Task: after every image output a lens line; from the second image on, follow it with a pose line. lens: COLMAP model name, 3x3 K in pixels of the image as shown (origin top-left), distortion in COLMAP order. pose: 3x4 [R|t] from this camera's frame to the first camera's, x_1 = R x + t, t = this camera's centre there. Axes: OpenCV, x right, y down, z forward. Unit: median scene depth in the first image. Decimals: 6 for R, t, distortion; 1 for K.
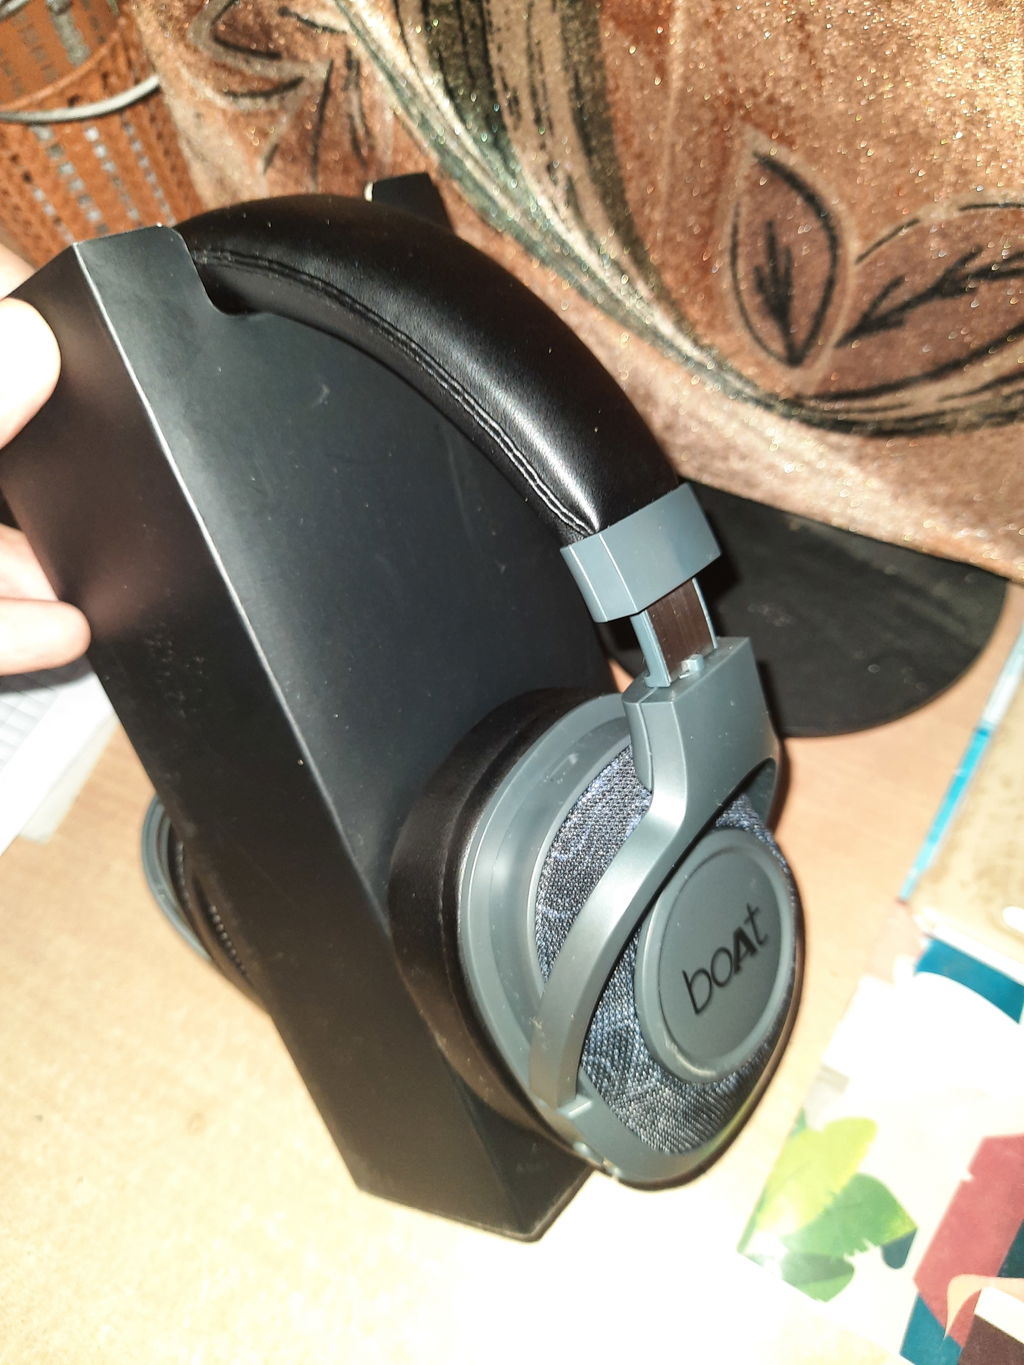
lens RADIAL K [[1105.4, 0, 513.6], [0, 1105.4, 656.7], [0, 0, 1]] dist [-0.005774, -0.012745]
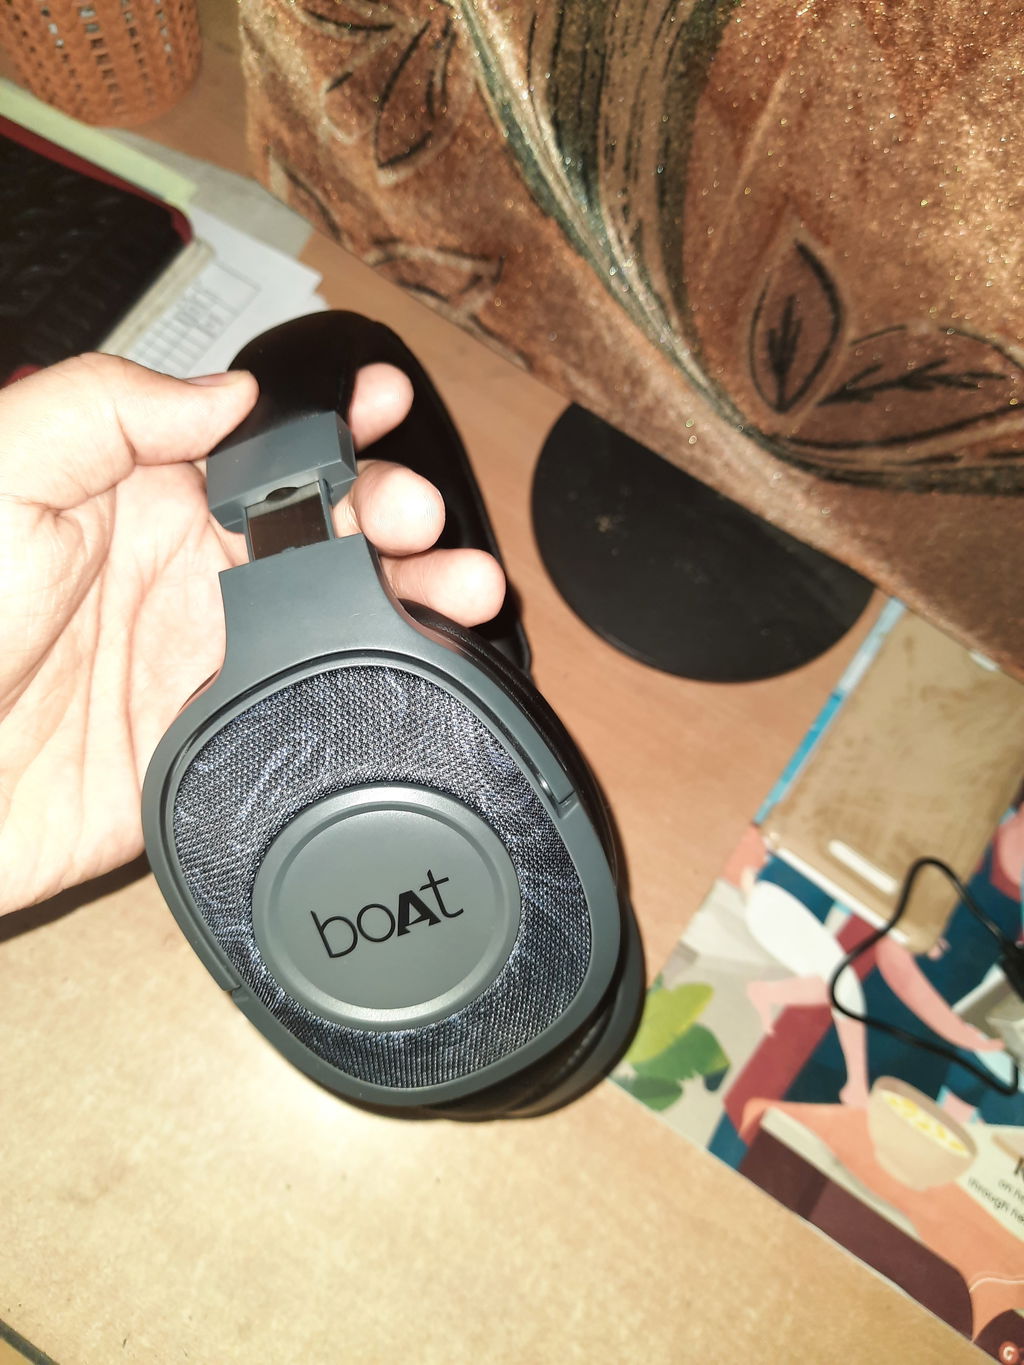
lens RADIAL K [[1140.5, 0, 514.6], [0, 1140.5, 647.2], [0, 0, 1]] dist [-0.003752, -0.001376]
pose [[0.967554, 0.135503, 0.213254, -0.264006], [-0.173957, 0.969383, 0.173306, -0.182329], [-0.183242, -0.204780, 0.961503, -0.206872]]
